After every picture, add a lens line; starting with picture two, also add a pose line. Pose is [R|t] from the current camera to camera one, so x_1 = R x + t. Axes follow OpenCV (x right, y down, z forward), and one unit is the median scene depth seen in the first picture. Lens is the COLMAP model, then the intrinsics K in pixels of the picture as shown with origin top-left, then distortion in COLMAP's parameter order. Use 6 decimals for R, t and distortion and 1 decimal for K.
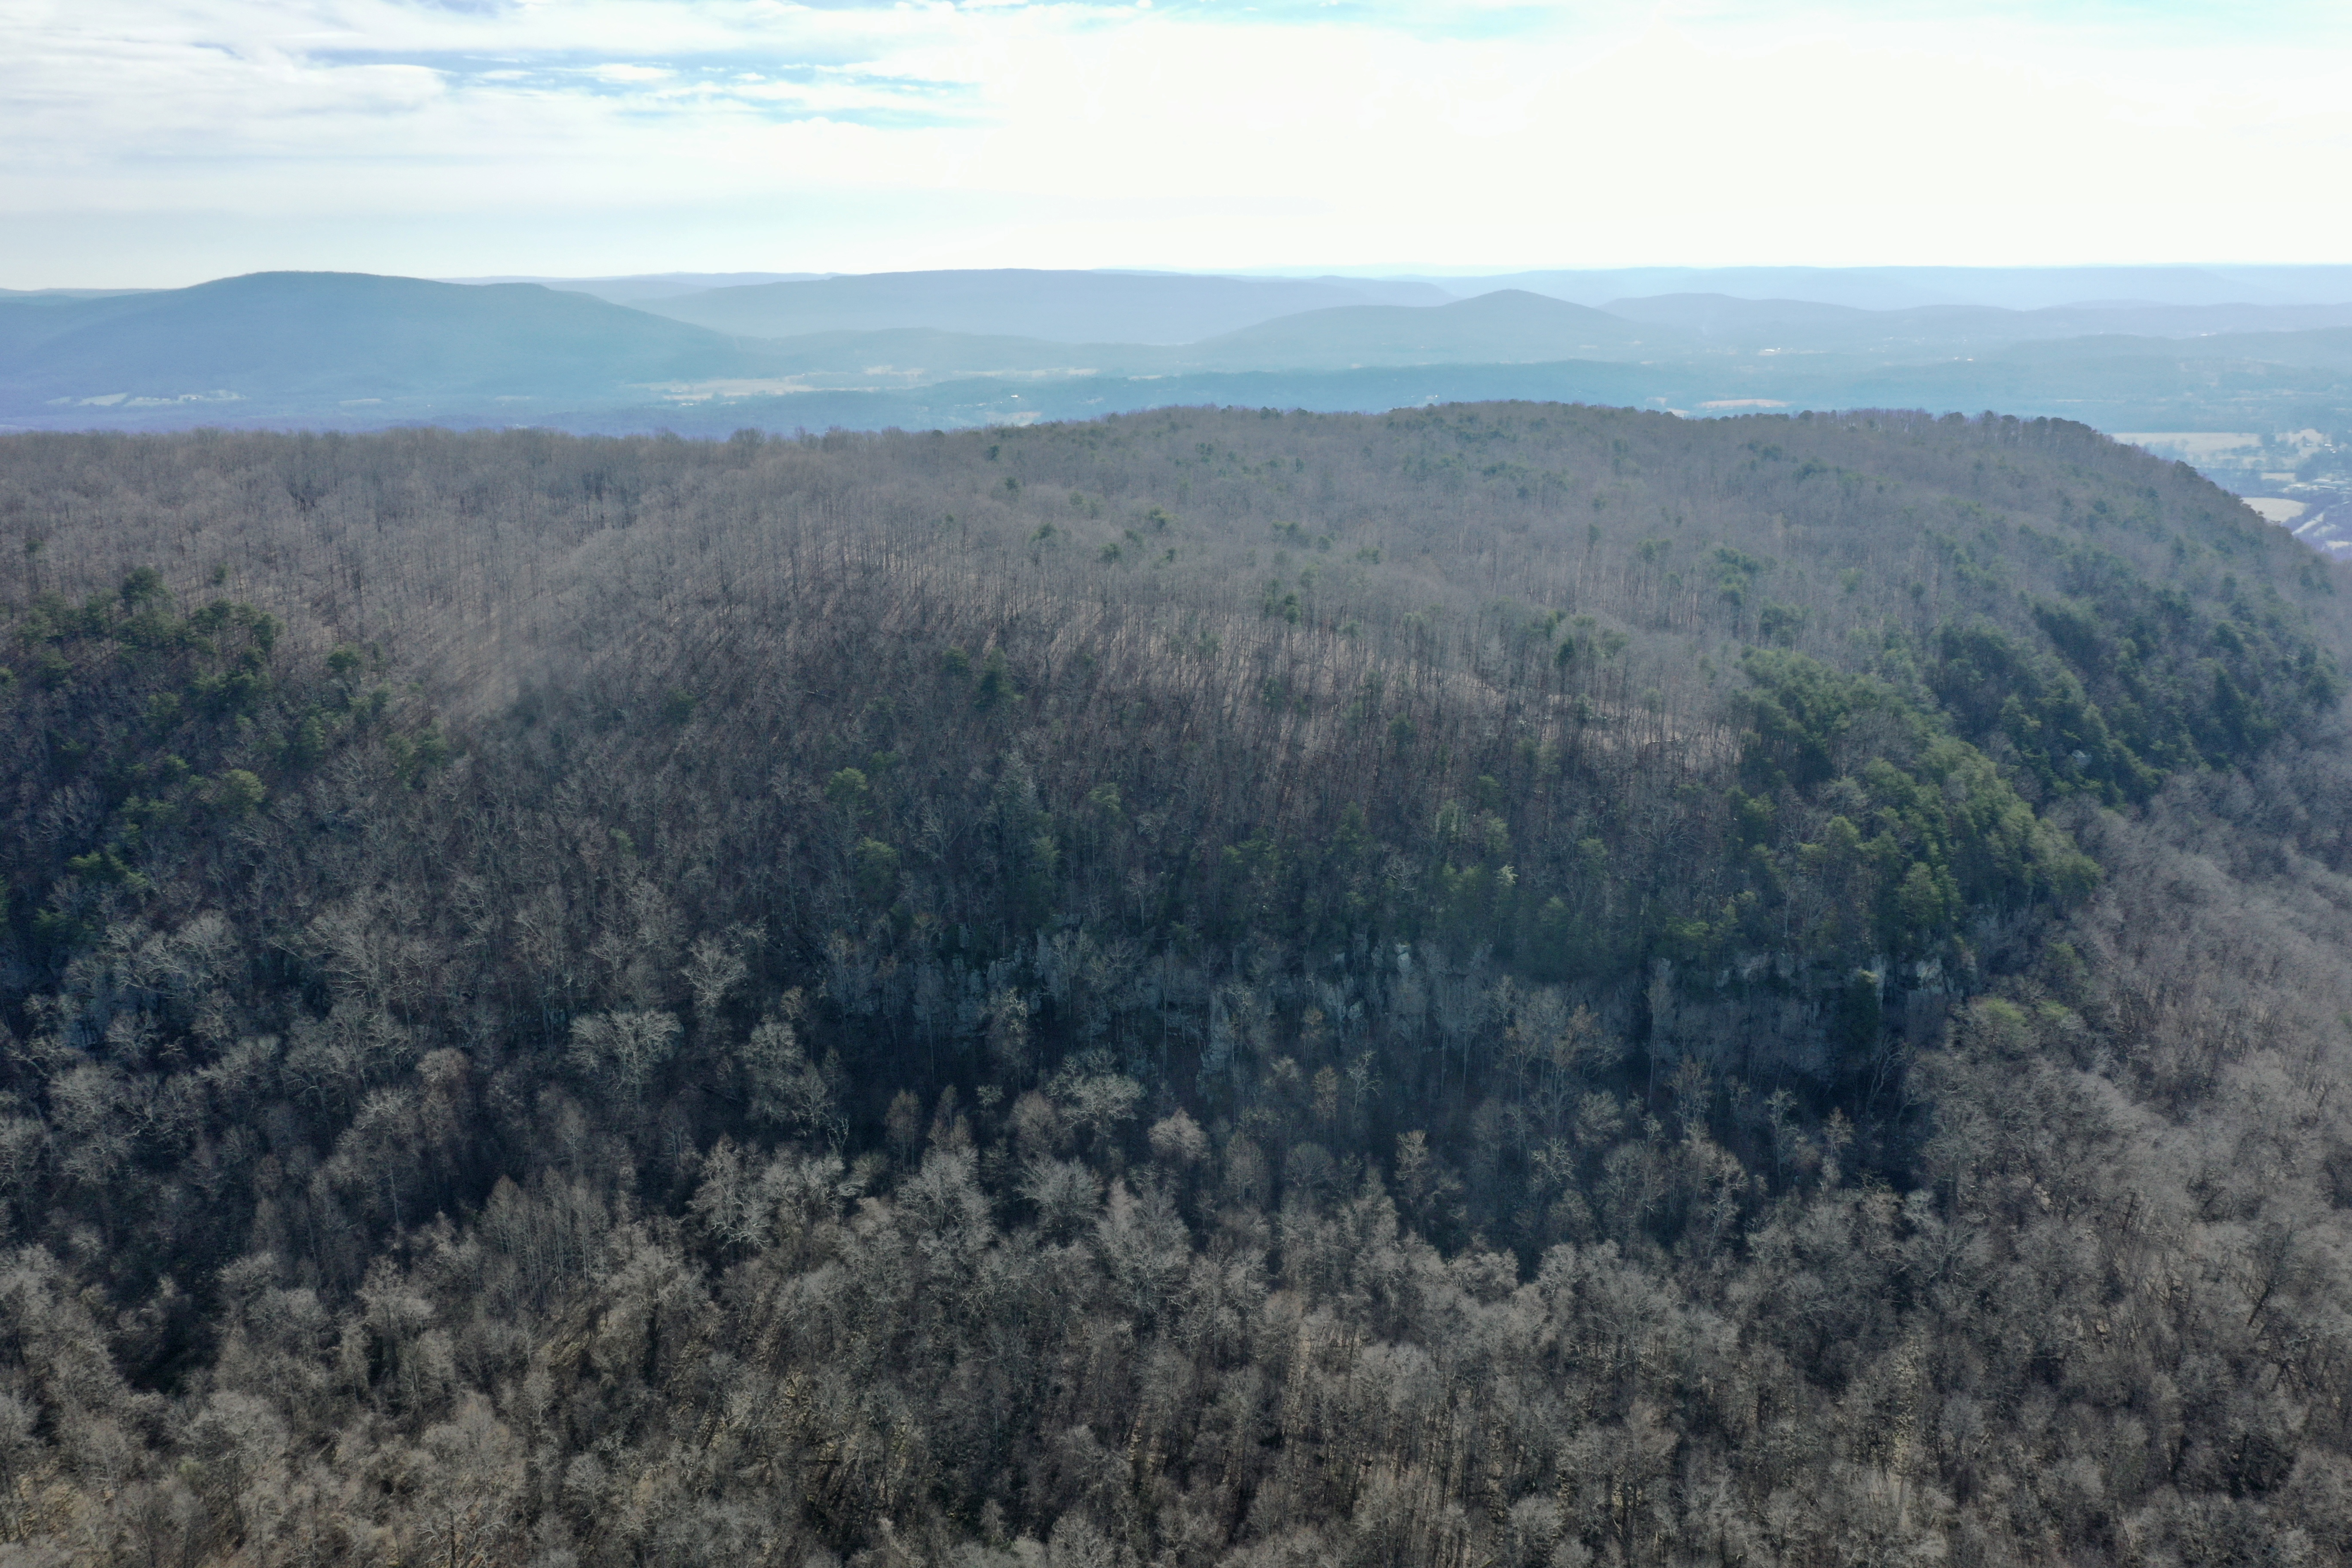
lens RADIAL K [[1848.3, 0, 1161.6], [0, 1848.3, 803.2], [0, 0, 1]] dist [-0.015259, -0.006664]
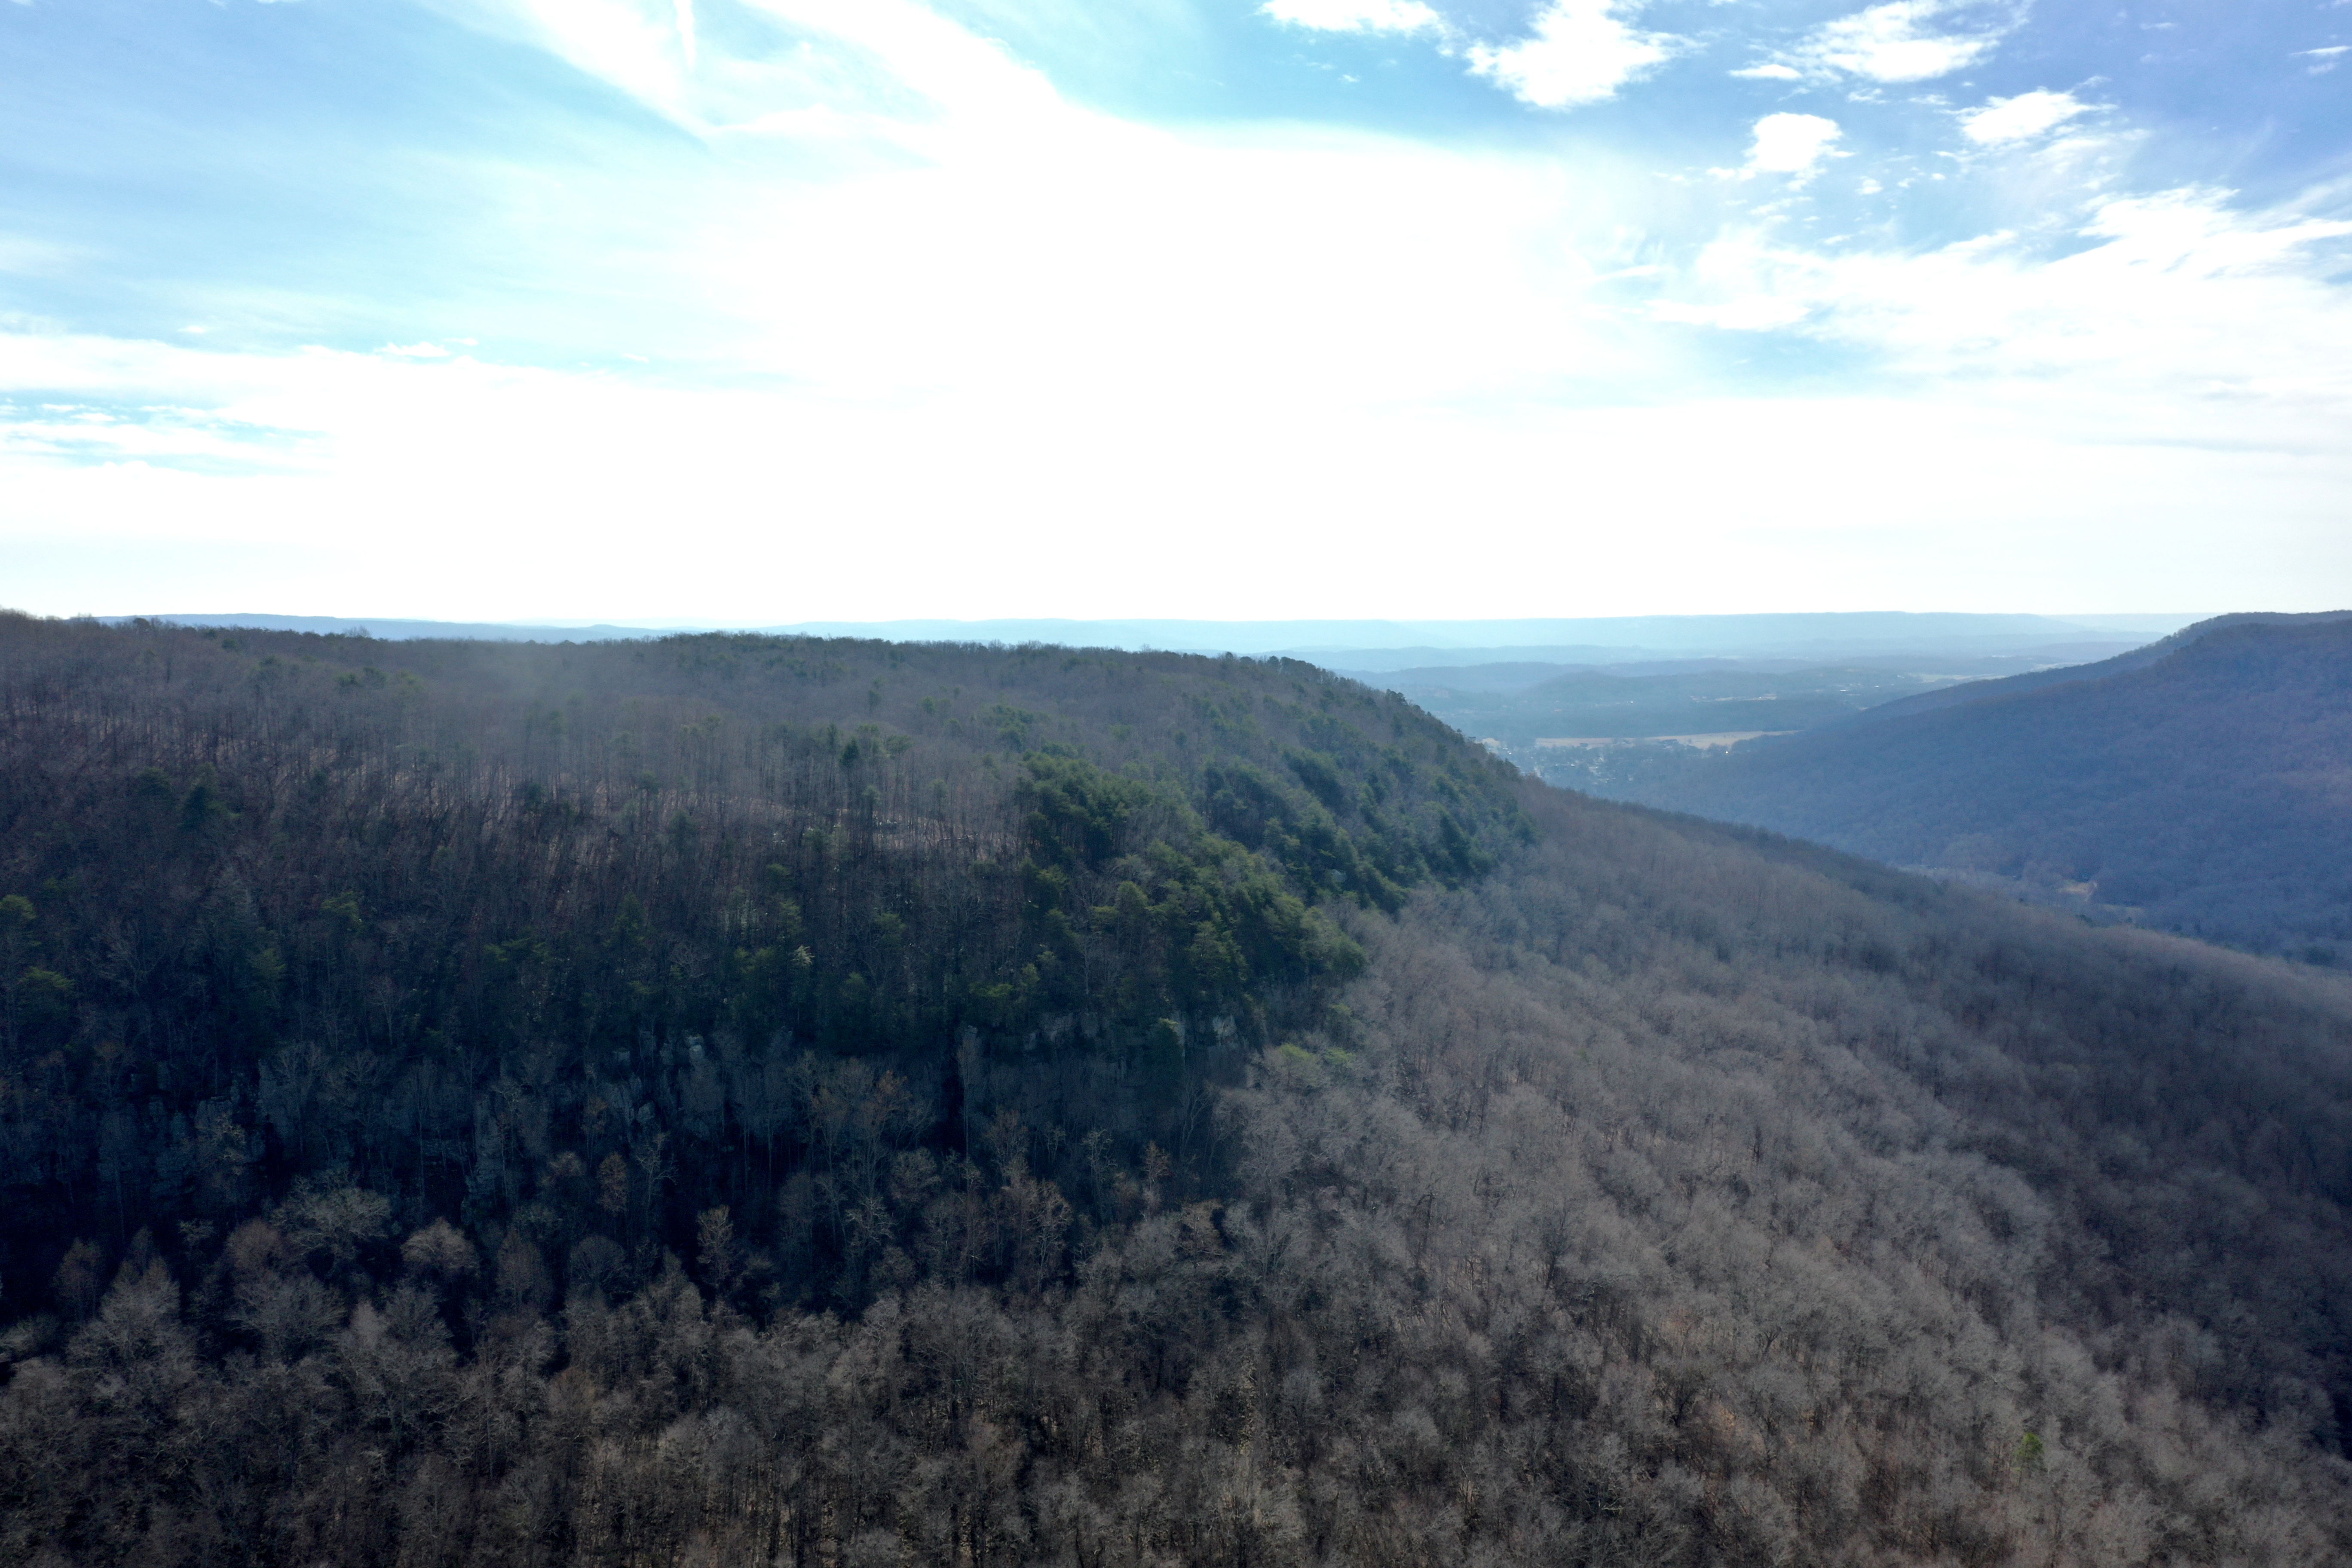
lens RADIAL K [[1848.3, 0, 1149.2], [0, 1848.3, 915.3], [0, 0, 1]] dist [-0.015259, -0.006664]
pose [[0.932542, -0.030611, 0.359761, 0.013120], [0.092703, 0.983297, -0.156632, 0.186708], [-0.348957, 0.179417, 0.919803, 0.066580]]
